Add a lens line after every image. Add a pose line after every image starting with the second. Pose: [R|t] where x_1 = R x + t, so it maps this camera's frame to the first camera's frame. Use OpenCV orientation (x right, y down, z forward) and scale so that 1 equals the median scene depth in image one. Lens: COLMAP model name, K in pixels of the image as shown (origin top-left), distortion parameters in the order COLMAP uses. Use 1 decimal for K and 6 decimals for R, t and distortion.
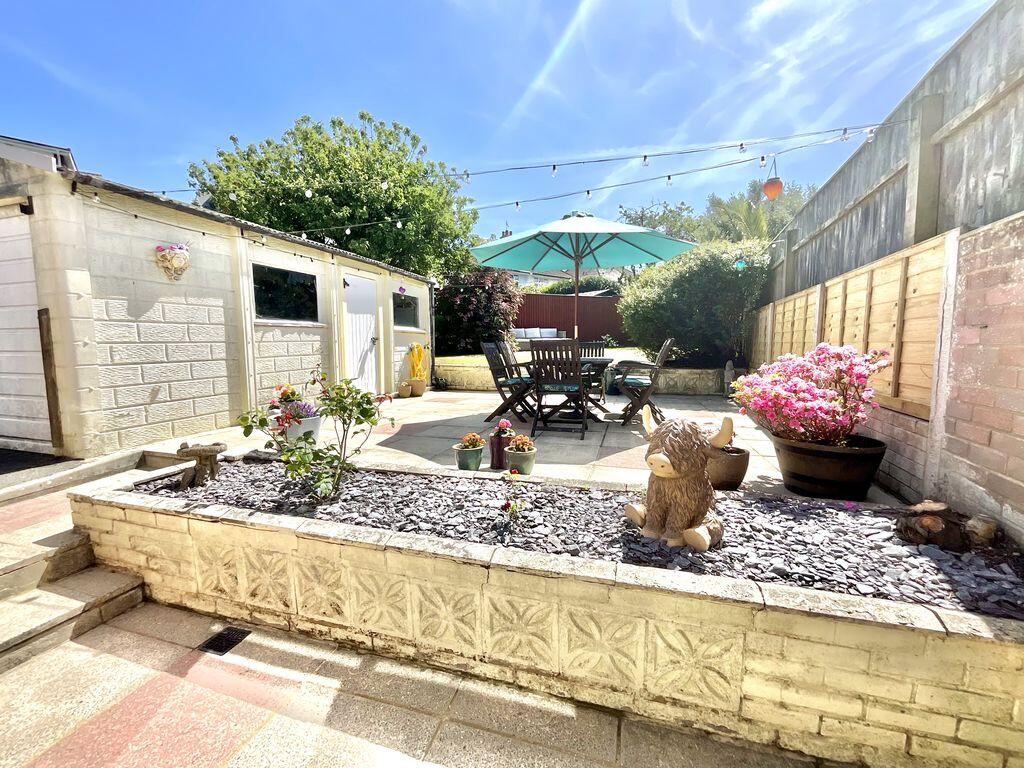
lens RADIAL K [[416.7, 0, 517.4], [0, 416.7, 381.0], [0, 0, 1]] dist [0.002424, -0.000596]
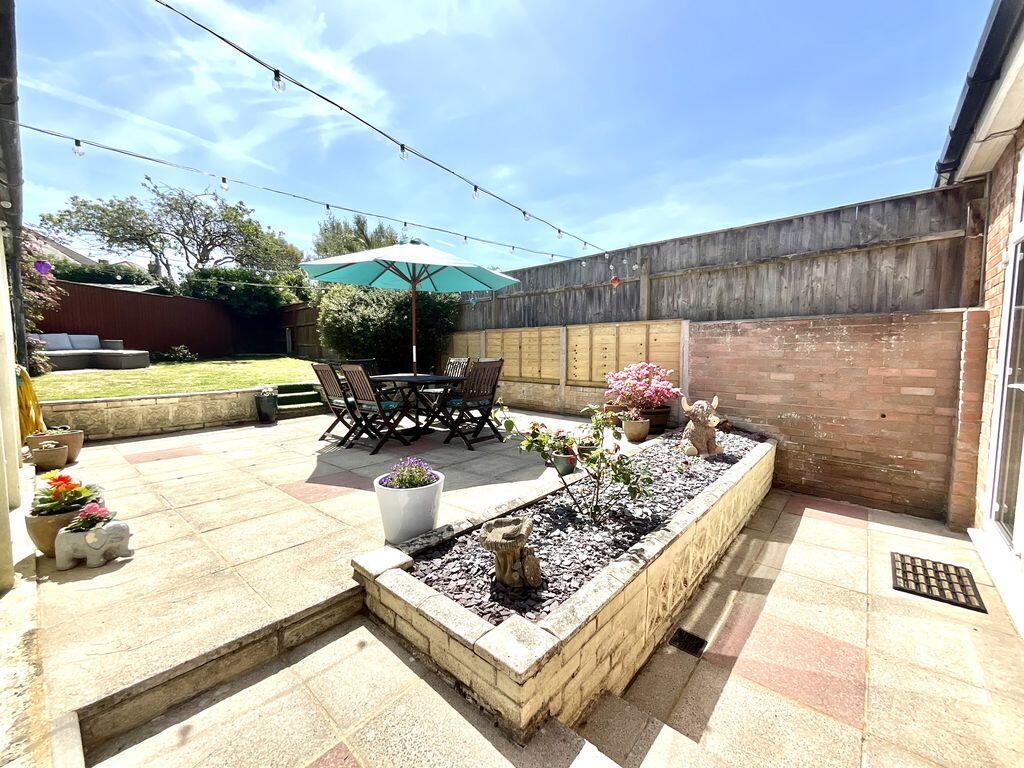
lens RADIAL K [[416.7, 0, 515.1], [0, 416.7, 384.4], [0, 0, 1]] dist [0.002424, -0.000596]
pose [[0.404683, -0.065594, 0.912101, -0.887105], [0.080585, 0.996102, 0.035881, -0.065396], [-0.910899, 0.058981, 0.408391, 0.445546]]
